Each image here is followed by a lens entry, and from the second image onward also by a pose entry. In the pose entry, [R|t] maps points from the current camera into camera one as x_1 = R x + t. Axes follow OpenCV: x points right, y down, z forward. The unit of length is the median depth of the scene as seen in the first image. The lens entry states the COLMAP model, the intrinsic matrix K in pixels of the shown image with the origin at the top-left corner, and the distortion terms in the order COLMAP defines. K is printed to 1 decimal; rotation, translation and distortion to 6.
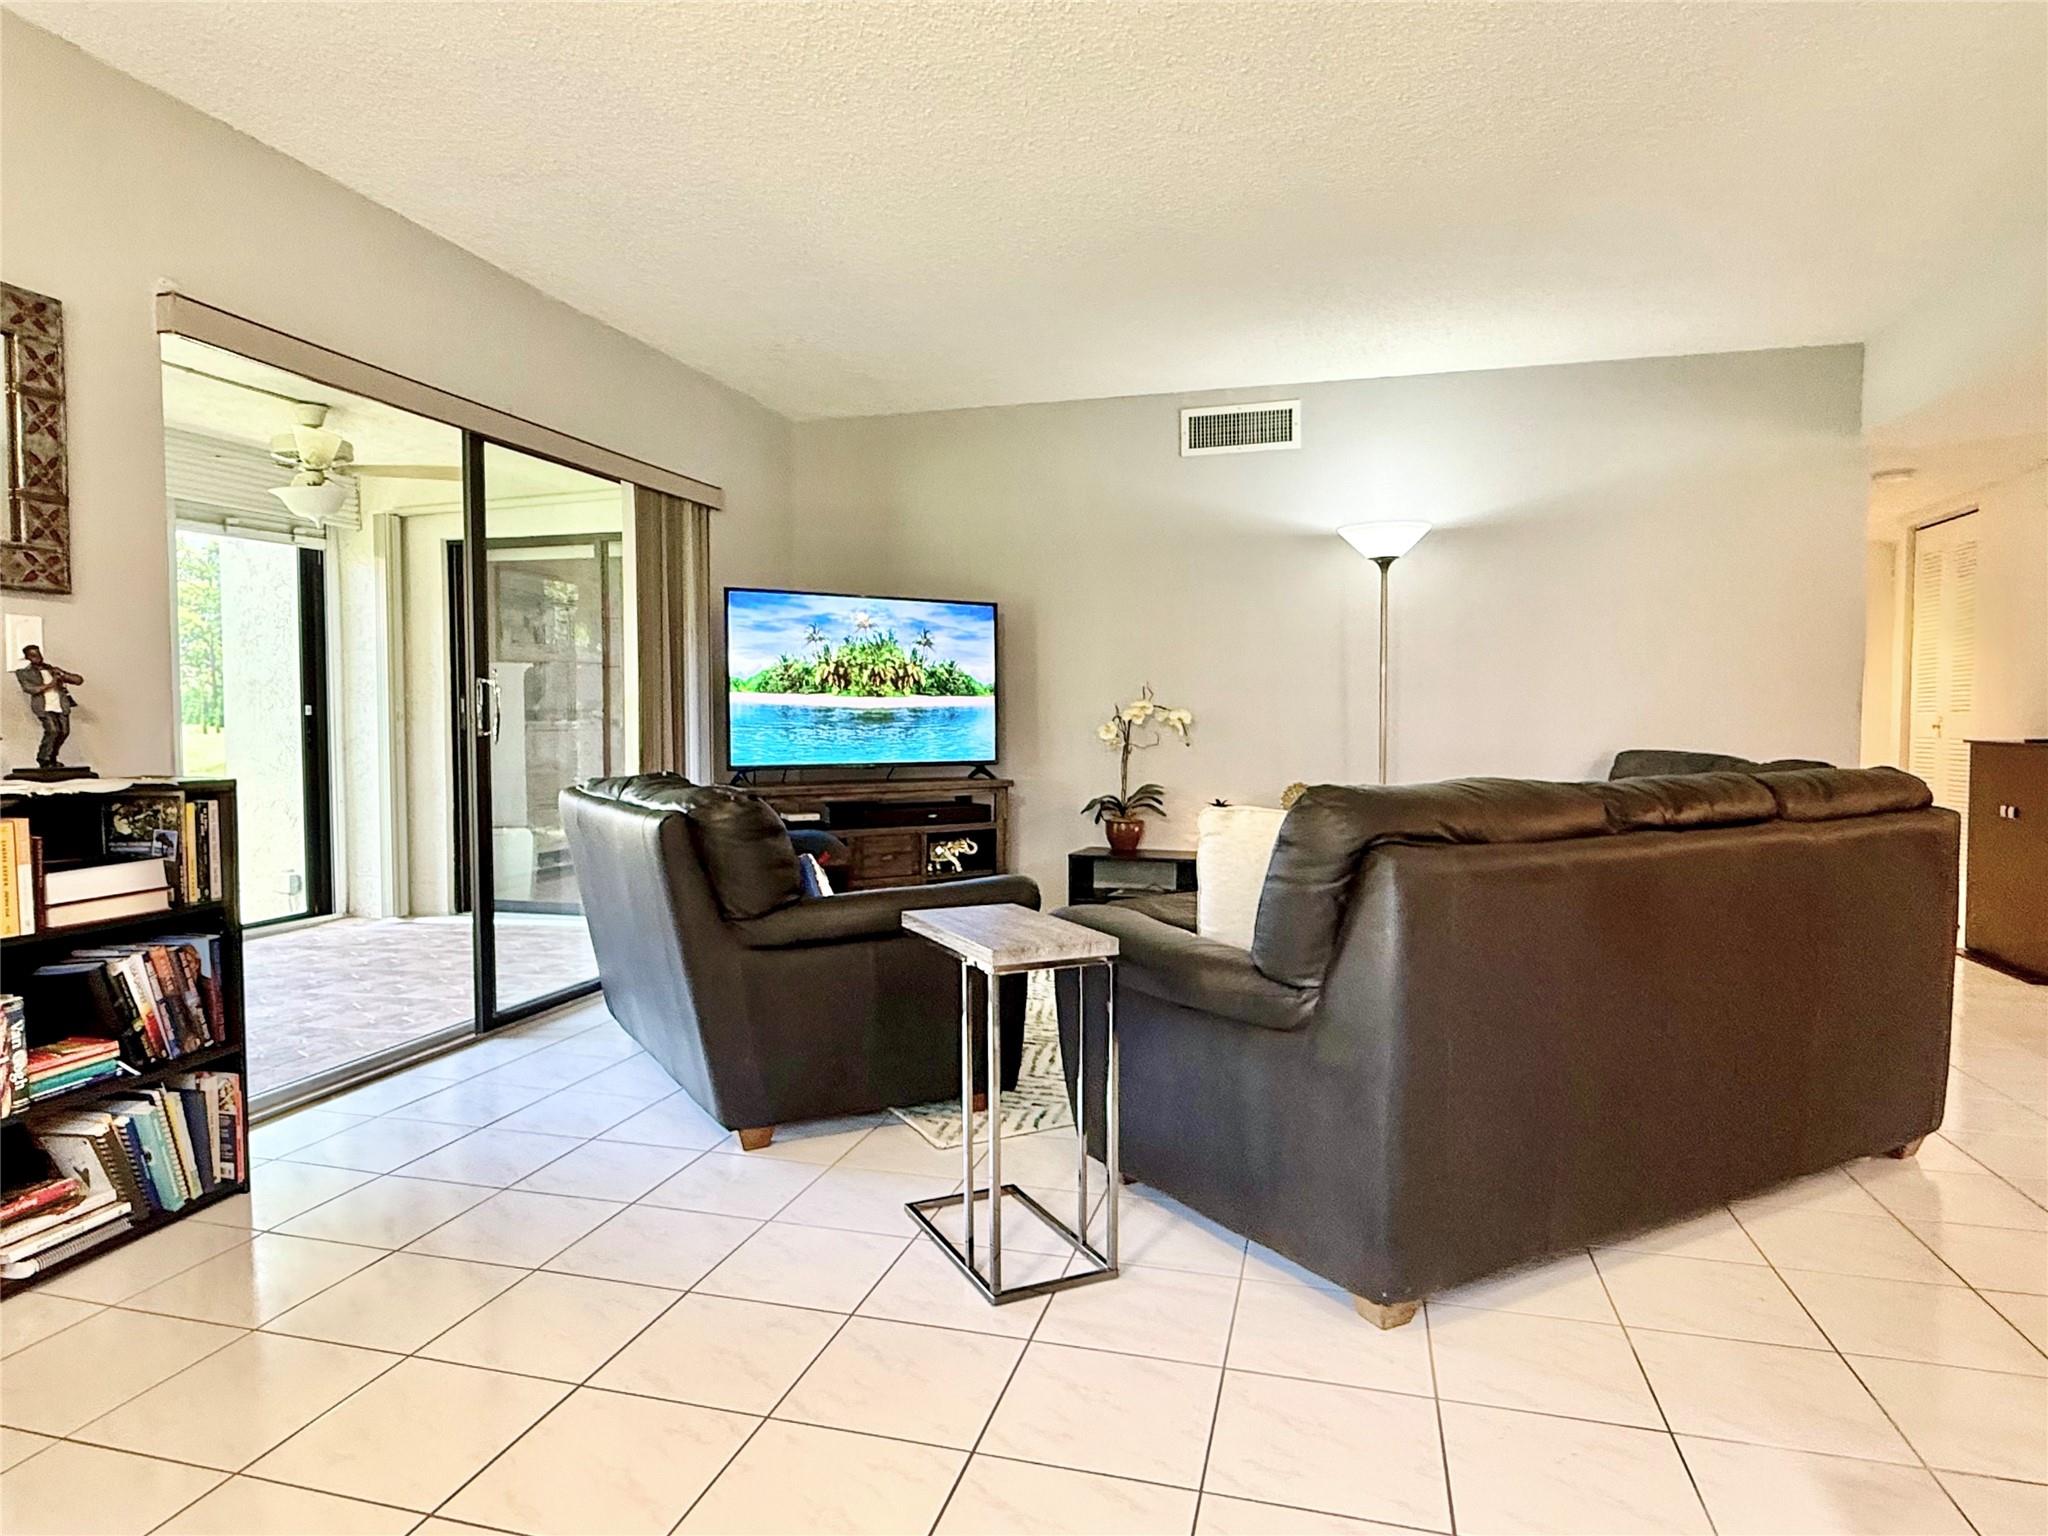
lens RADIAL K [[1203.9, 0, 969.6], [0, 1203.9, 769.3], [0, 0, 1]] dist [0.010491, 0.001718]
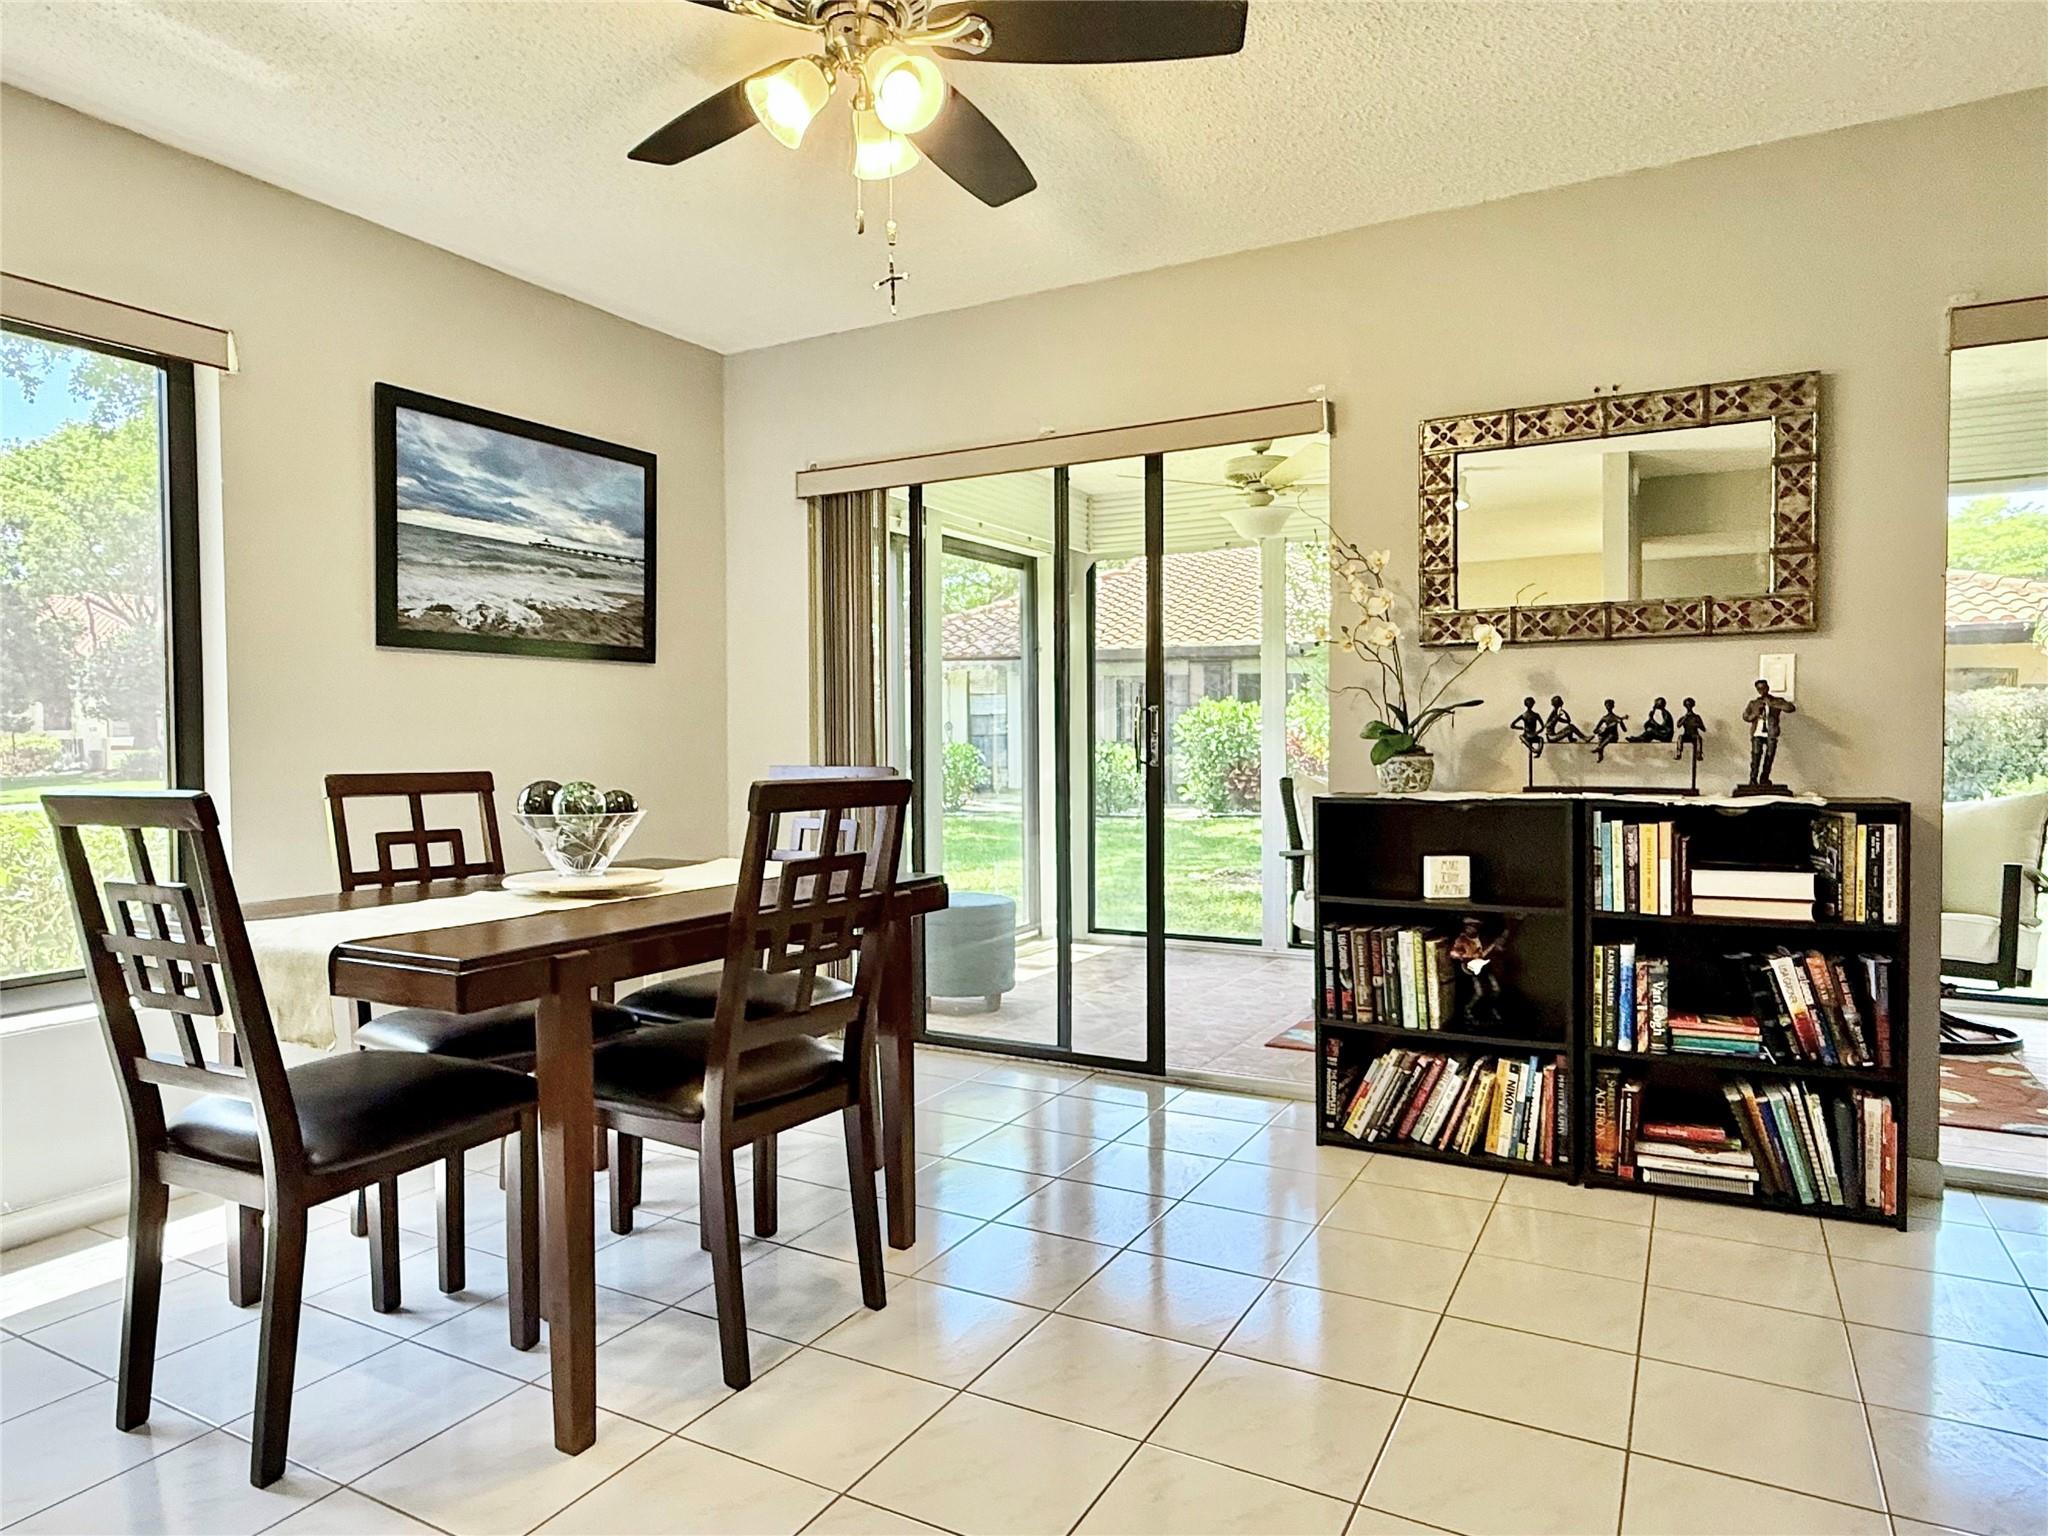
lens RADIAL K [[1241.7, 0, 1025.1], [0, 1241.7, 773.9], [0, 0, 1]] dist [-0.007717, 0.014541]
pose [[-0.202308, 0.032114, -0.978795, 0.528851], [-0.035135, 0.998581, 0.040025, -0.032768], [0.978692, 0.042487, -0.200892, 0.518819]]
